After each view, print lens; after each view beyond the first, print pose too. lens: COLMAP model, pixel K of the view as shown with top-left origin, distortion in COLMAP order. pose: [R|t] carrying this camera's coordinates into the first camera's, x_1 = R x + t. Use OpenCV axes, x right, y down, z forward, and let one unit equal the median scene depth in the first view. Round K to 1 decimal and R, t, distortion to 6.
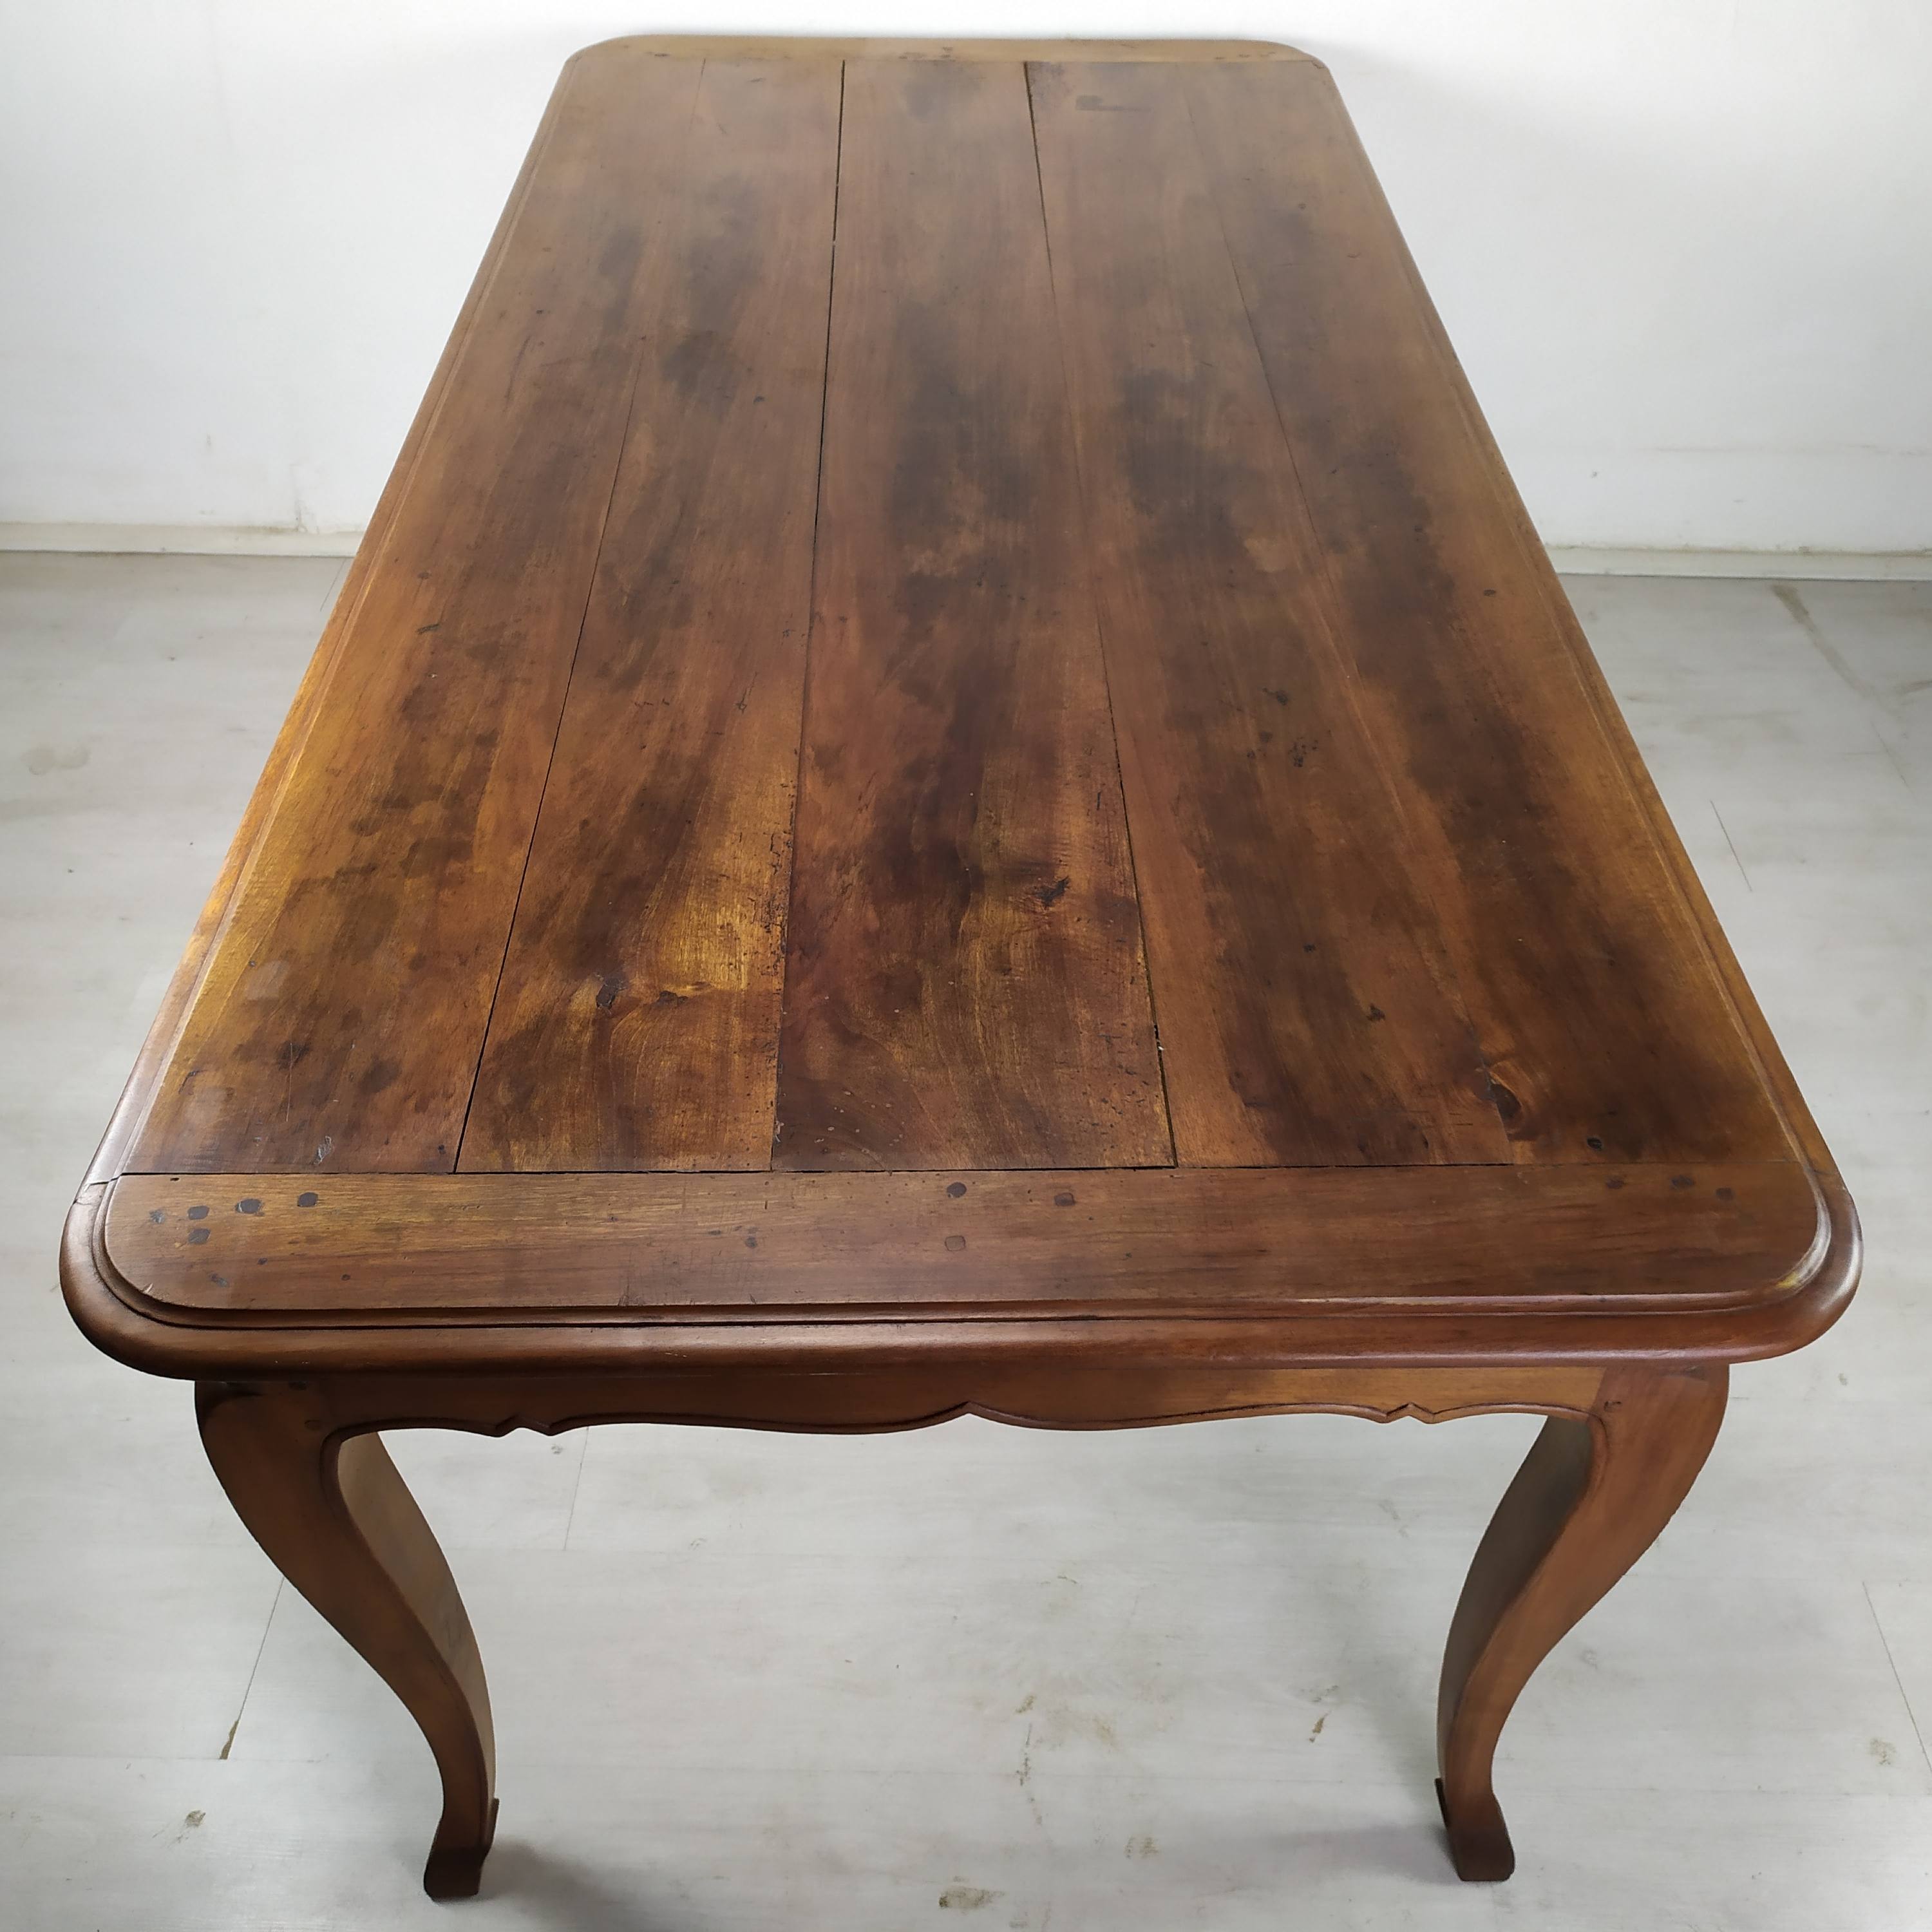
lens RADIAL K [[1908.0, 0, 997.6], [0, 1908.0, 973.2], [0, 0, 1]] dist [0.026496, 0.000000]
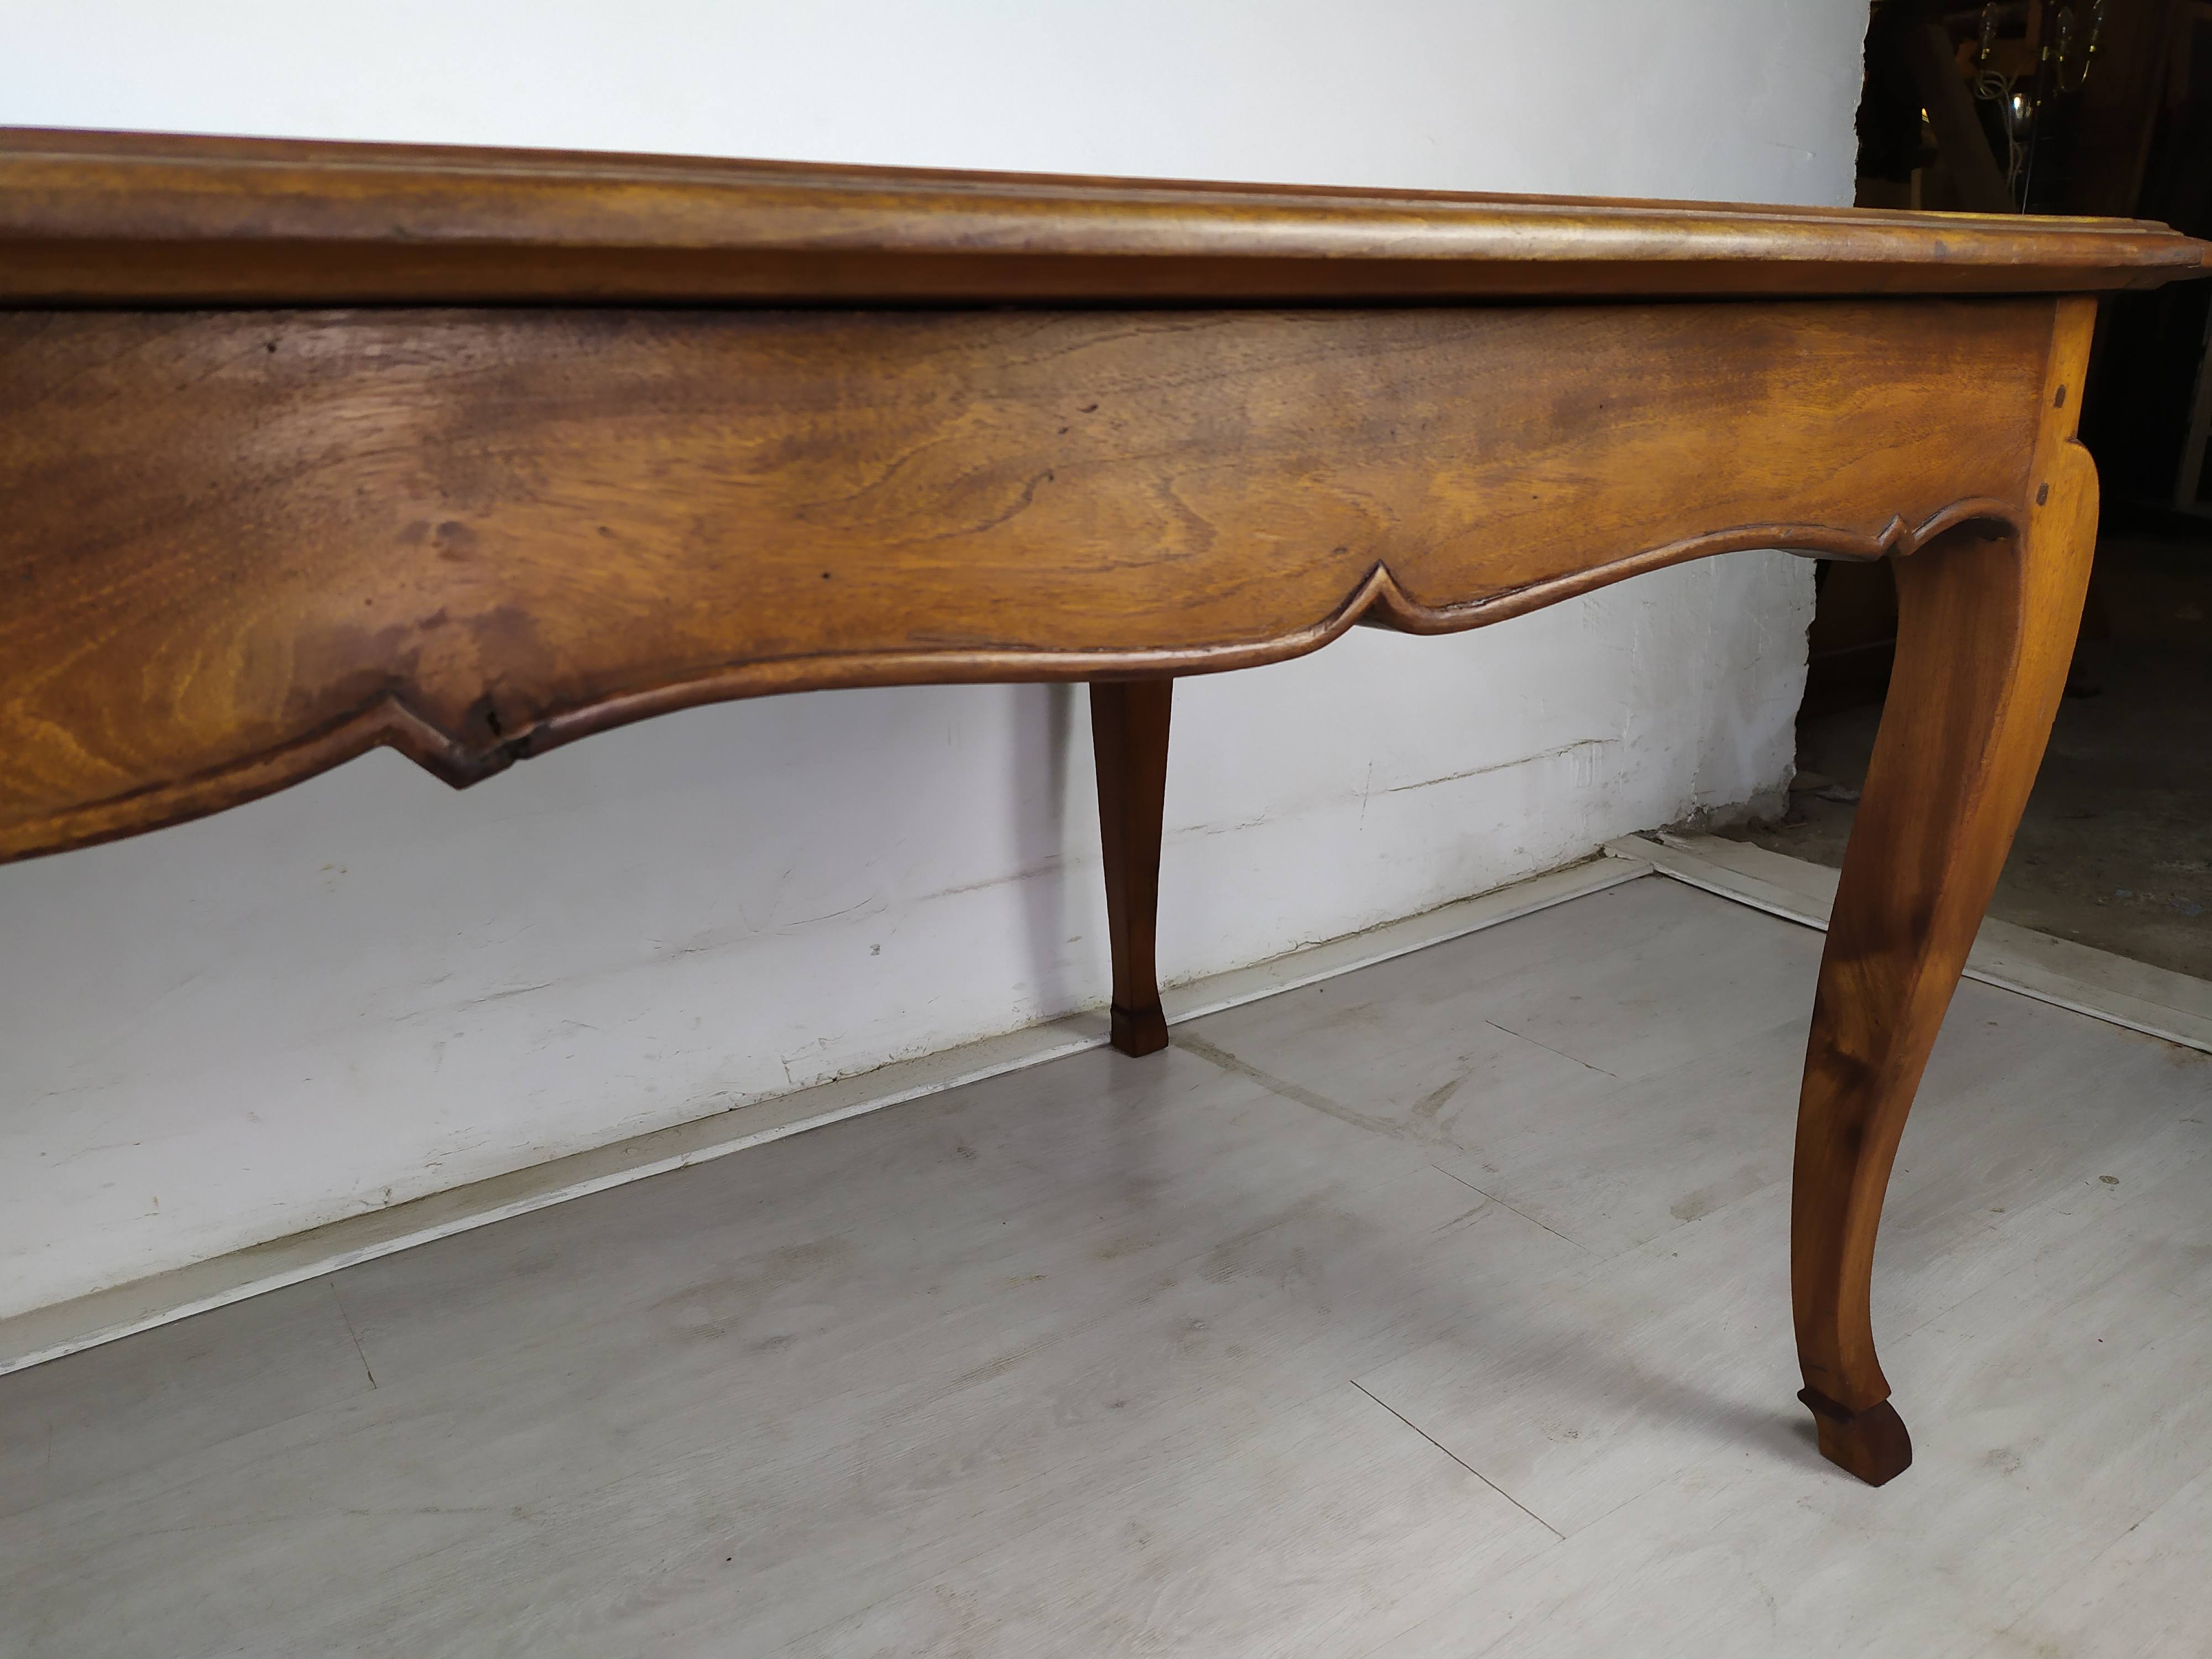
lens RADIAL K [[1640.9, 0, 1096.5], [0, 1640.9, 822.0], [0, 0, 1]] dist [0.051105, -0.055812]
pose [[0.823408, -0.196015, 0.532520, 0.219851], [0.407289, 0.857588, -0.314100, -0.238022], [-0.395115, 0.475522, 0.785979, 1.298621]]
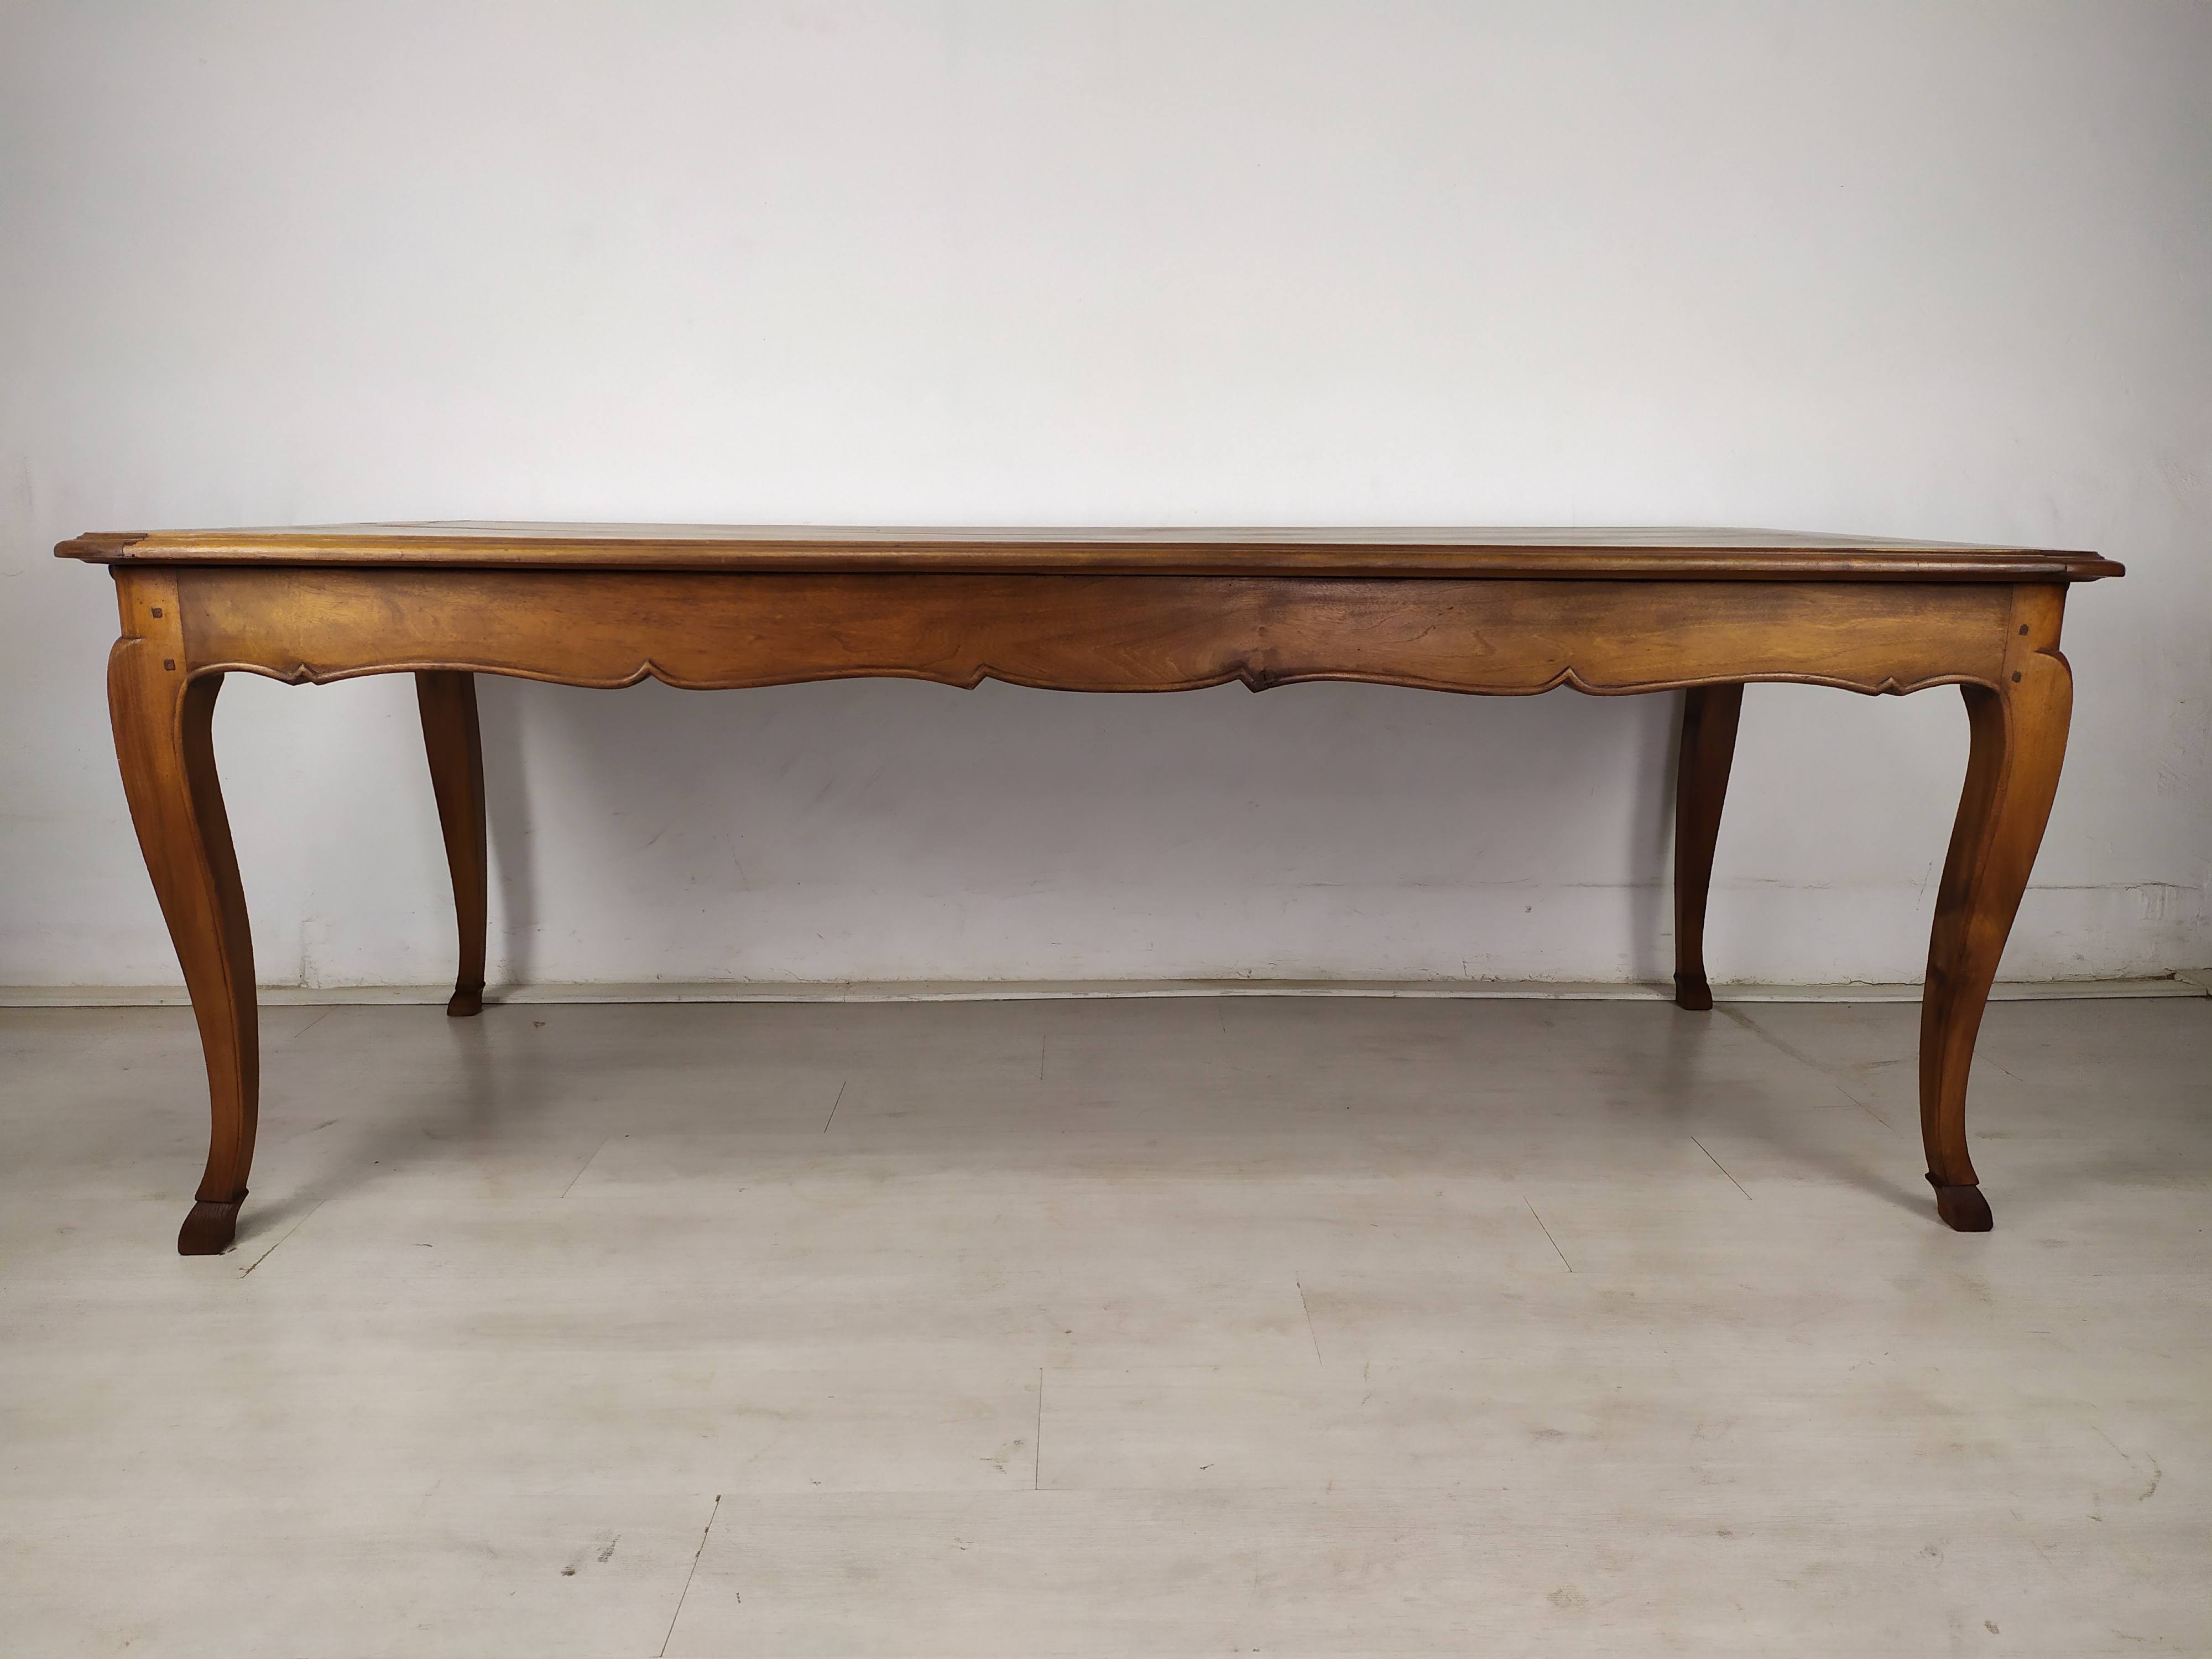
lens RADIAL K [[1640.9, 0, 1126.3], [0, 1640.9, 815.3], [0, 0, 1]] dist [0.051105, -0.055812]
pose [[0.999379, -0.017239, 0.030724, 0.140021], [0.030748, 0.852481, -0.521853, 0.430774], [-0.017195, 0.522474, 0.852482, 0.457762]]
